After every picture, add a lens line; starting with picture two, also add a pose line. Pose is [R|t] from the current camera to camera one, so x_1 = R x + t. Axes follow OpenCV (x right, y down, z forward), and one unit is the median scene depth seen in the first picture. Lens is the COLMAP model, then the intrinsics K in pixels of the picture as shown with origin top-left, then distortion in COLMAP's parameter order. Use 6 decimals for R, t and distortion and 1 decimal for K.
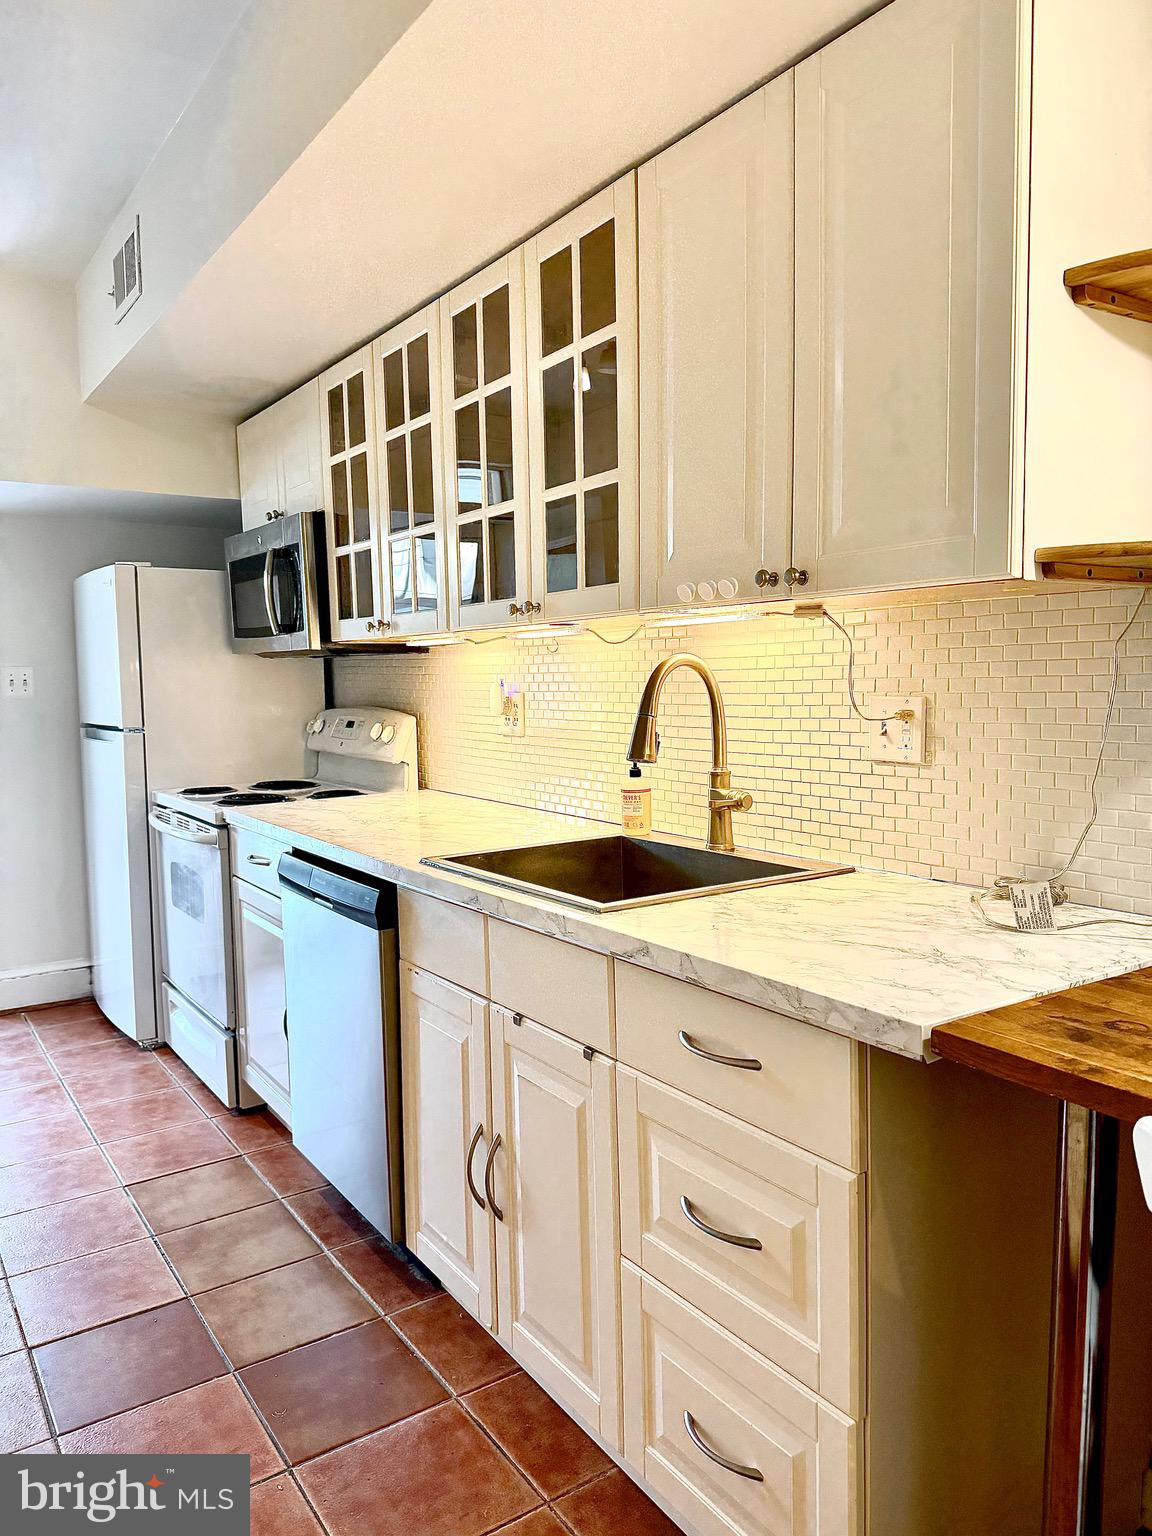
lens RADIAL K [[1080.2, 0, 581.6], [0, 1080.2, 774.5], [0, 0, 1]] dist [0.038592, -0.060926]
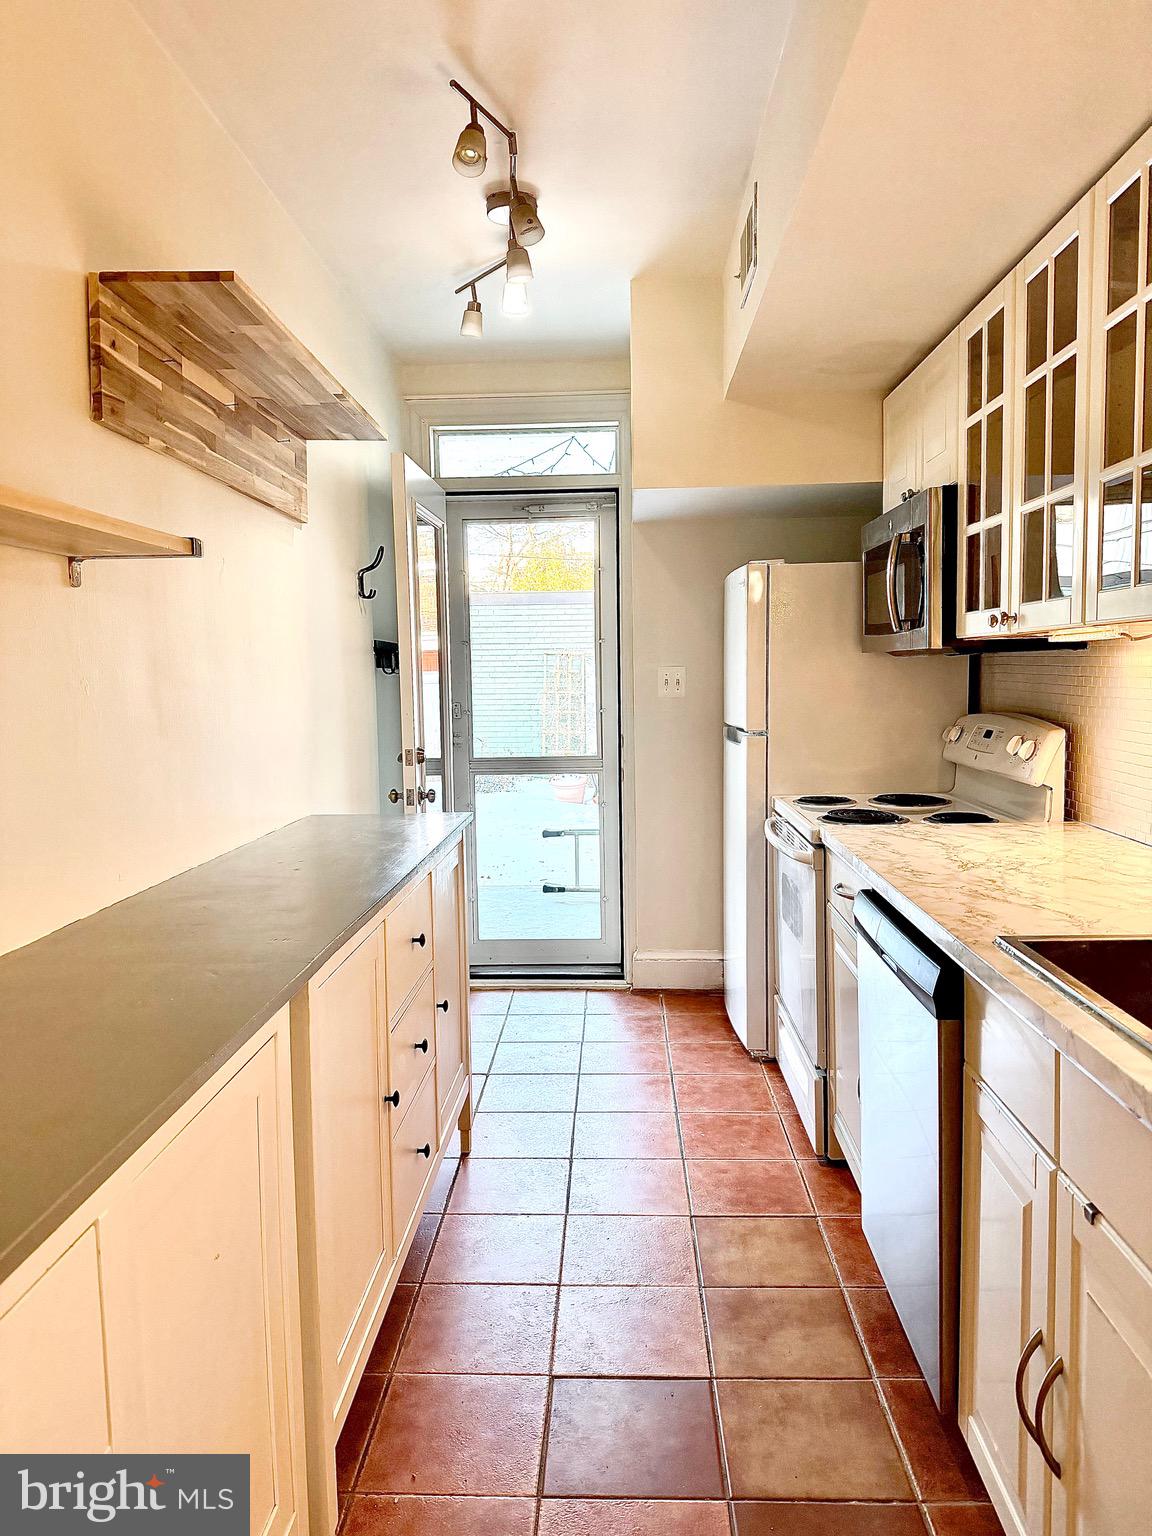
lens RADIAL K [[1080.2, 0, 573.2], [0, 1080.2, 765.1], [0, 0, 1]] dist [0.038592, -0.060926]
pose [[0.798774, 0.054234, -0.599182, 0.046295], [-0.051328, 0.998441, 0.021946, -0.031546], [0.599438, 0.013225, 0.800312, 0.167000]]
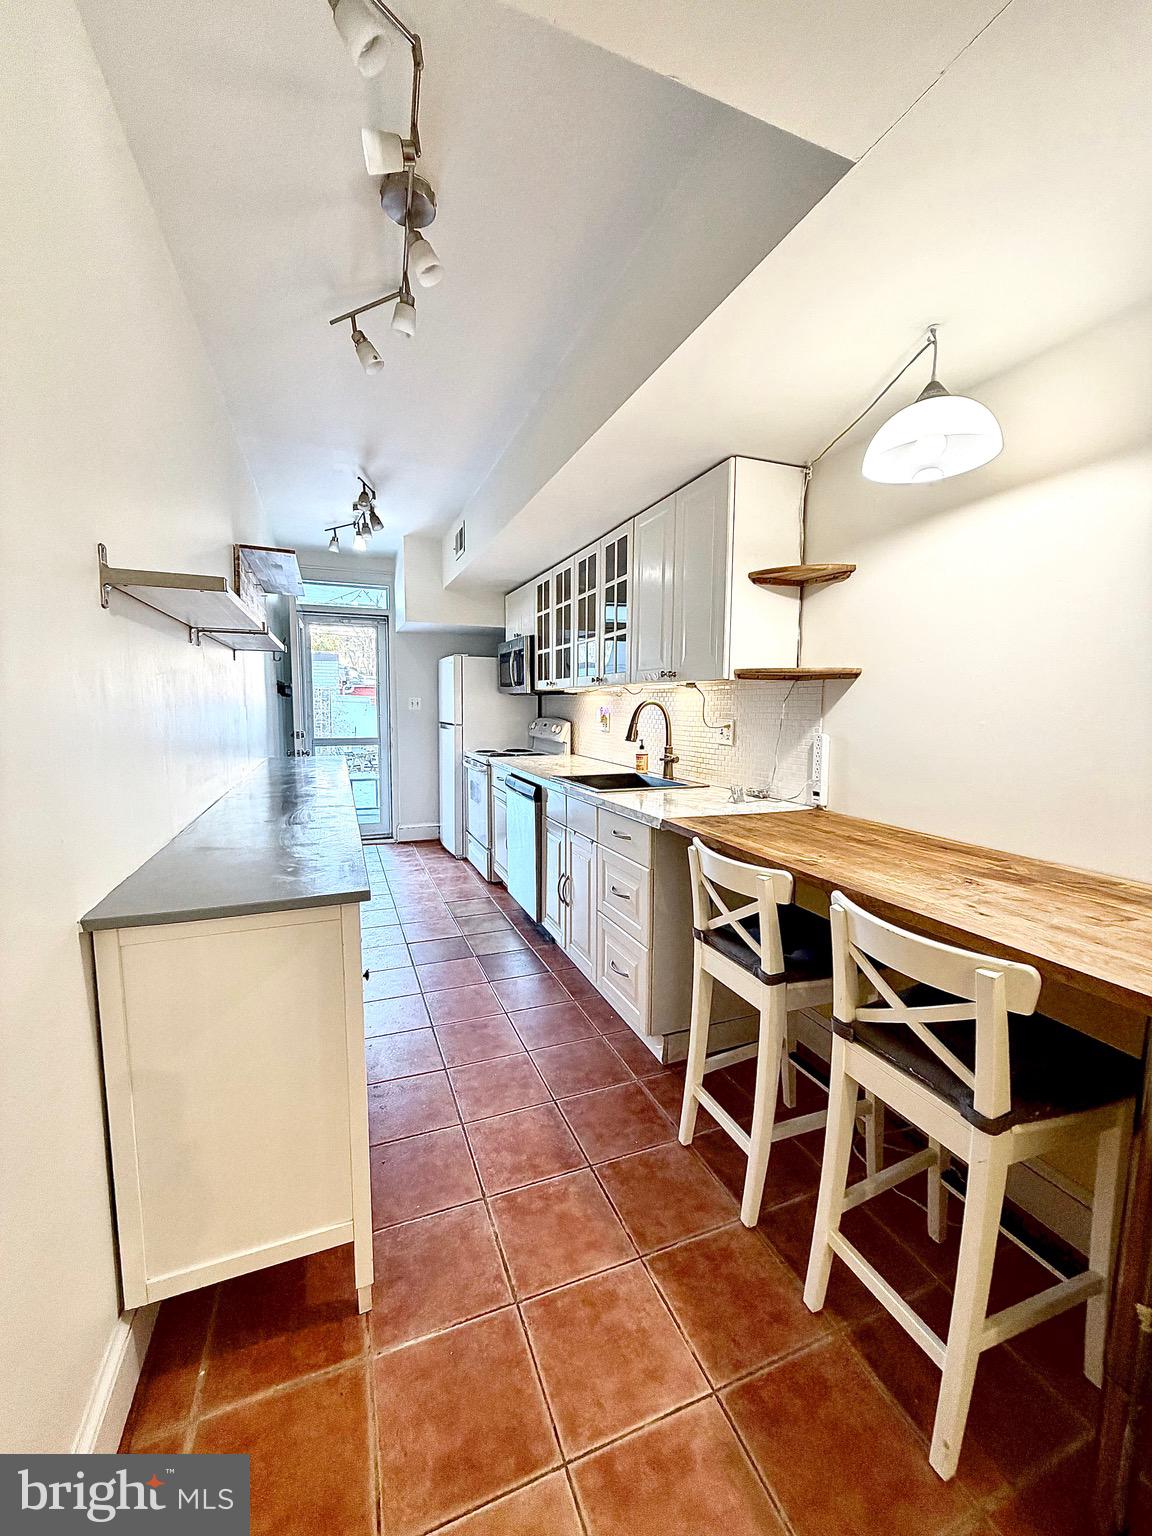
lens RADIAL K [[605.3, 0, 583.8], [0, 605.3, 767.5], [0, 0, 1]] dist [0.001477, -0.000377]
pose [[0.977580, 0.046217, -0.205429, 0.174841], [-0.043160, 0.998881, 0.019338, 0.019801], [0.206093, -0.010039, 0.978481, -0.319576]]
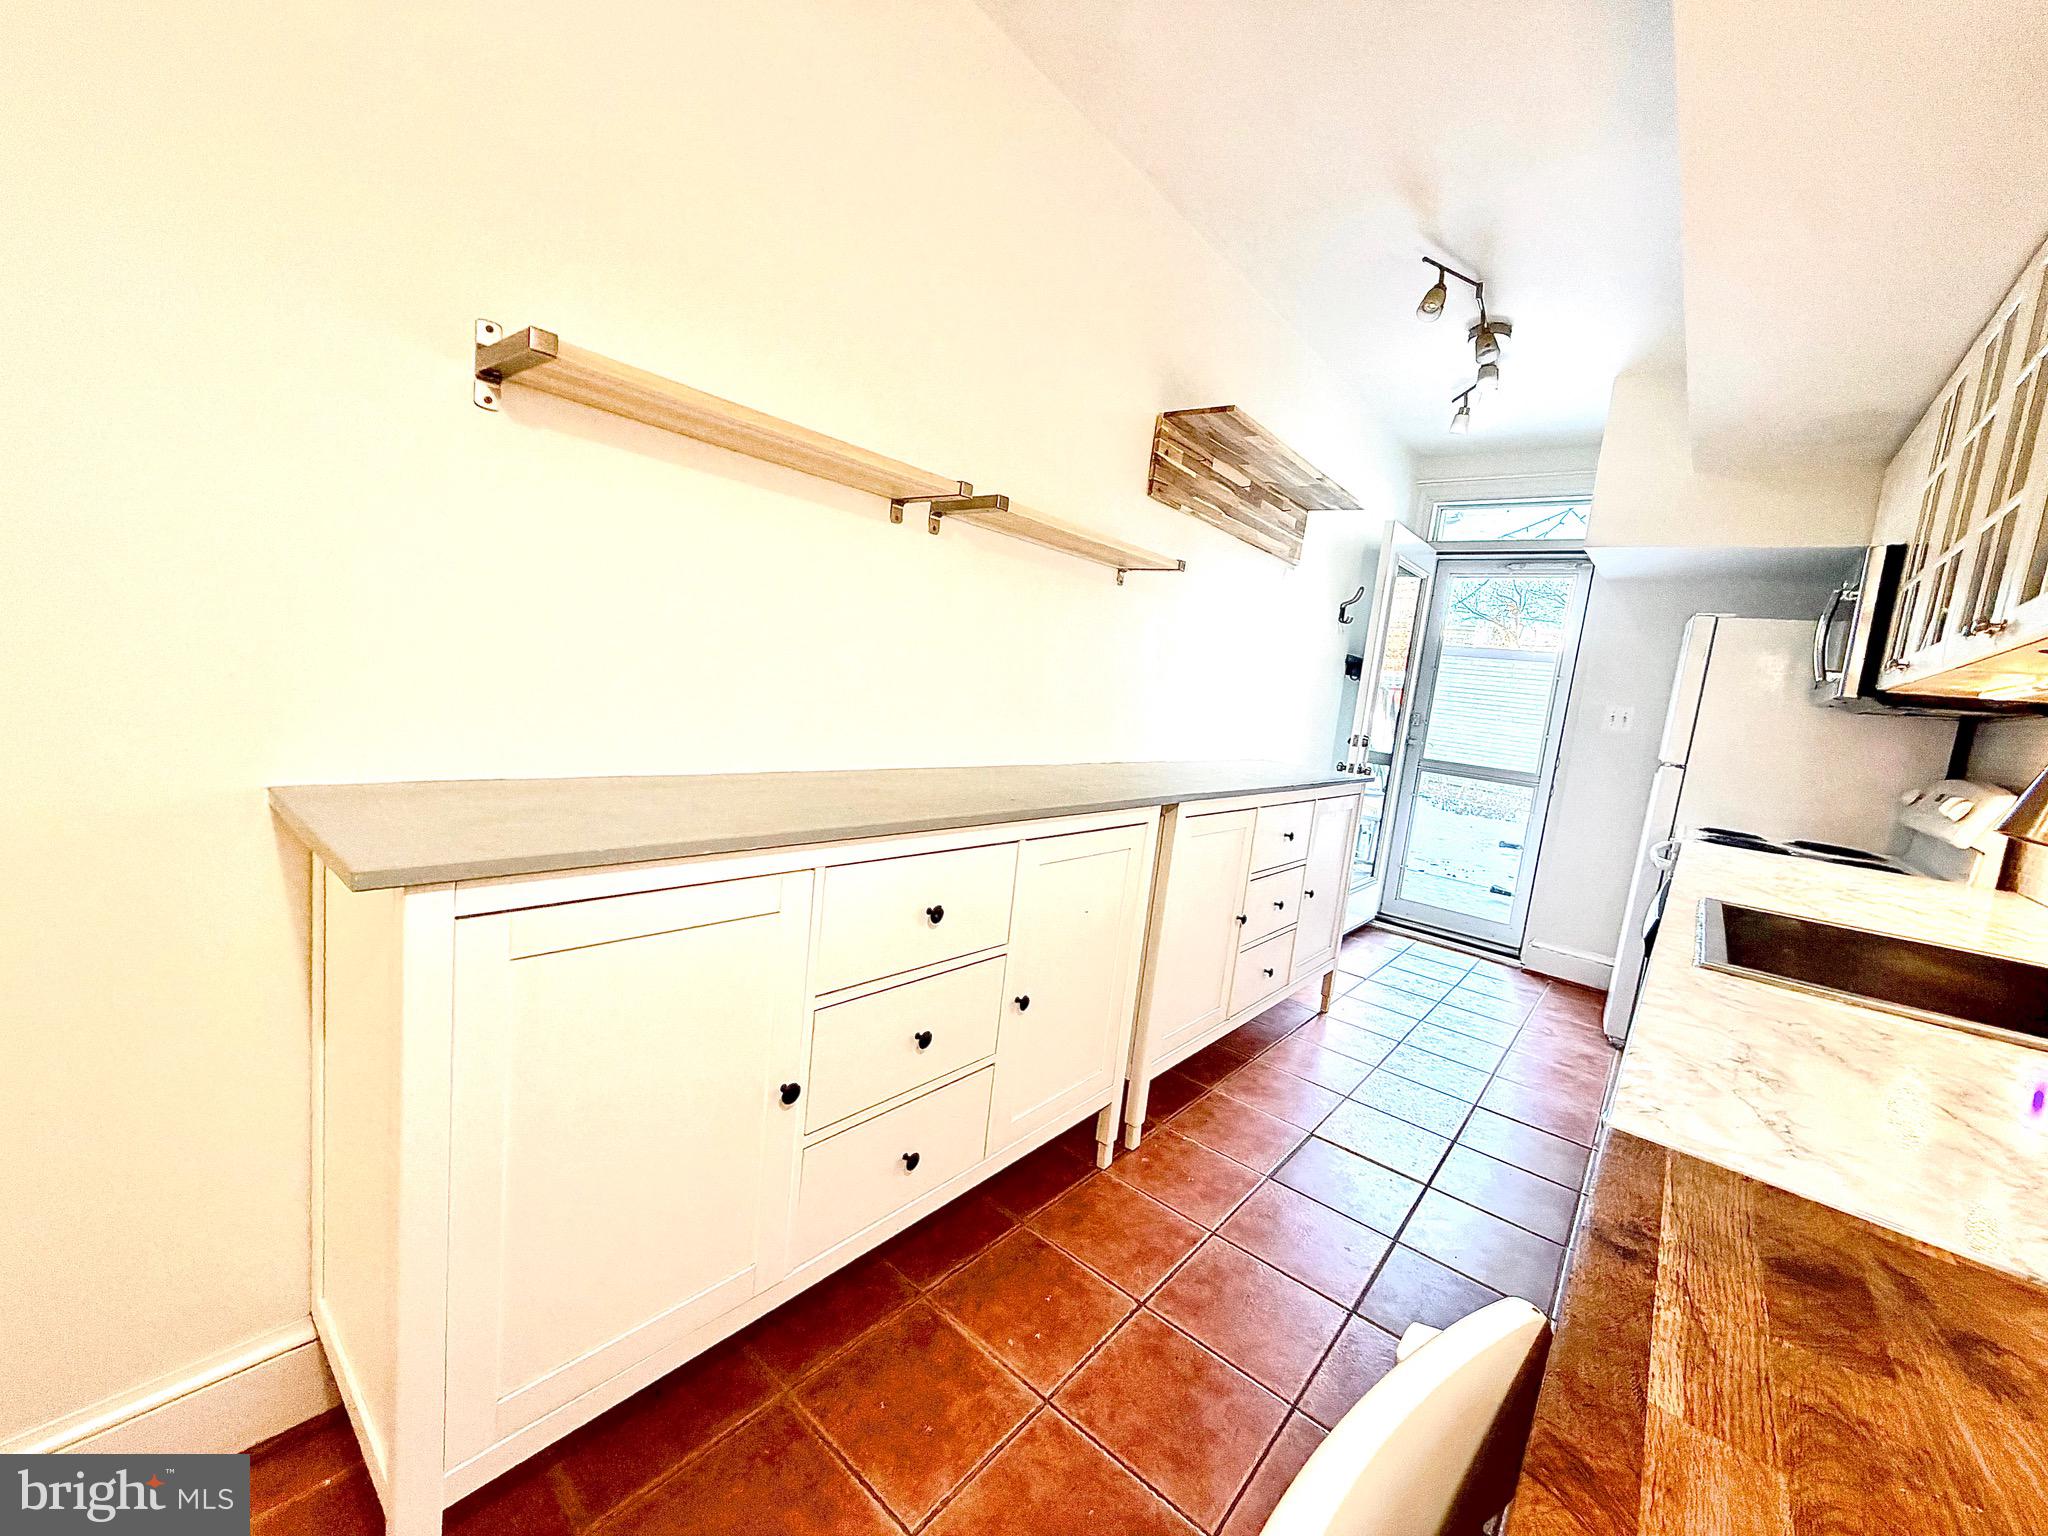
lens RADIAL K [[807.1, 0, 1012.7], [0, 807.1, 769.7], [0, 0, 1]] dist [0.001477, -0.000377]
pose [[0.254424, 0.160877, -0.953618, 0.257591], [-0.204470, 0.972724, 0.109548, 0.014142], [0.945230, 0.167115, 0.280379, 0.179063]]
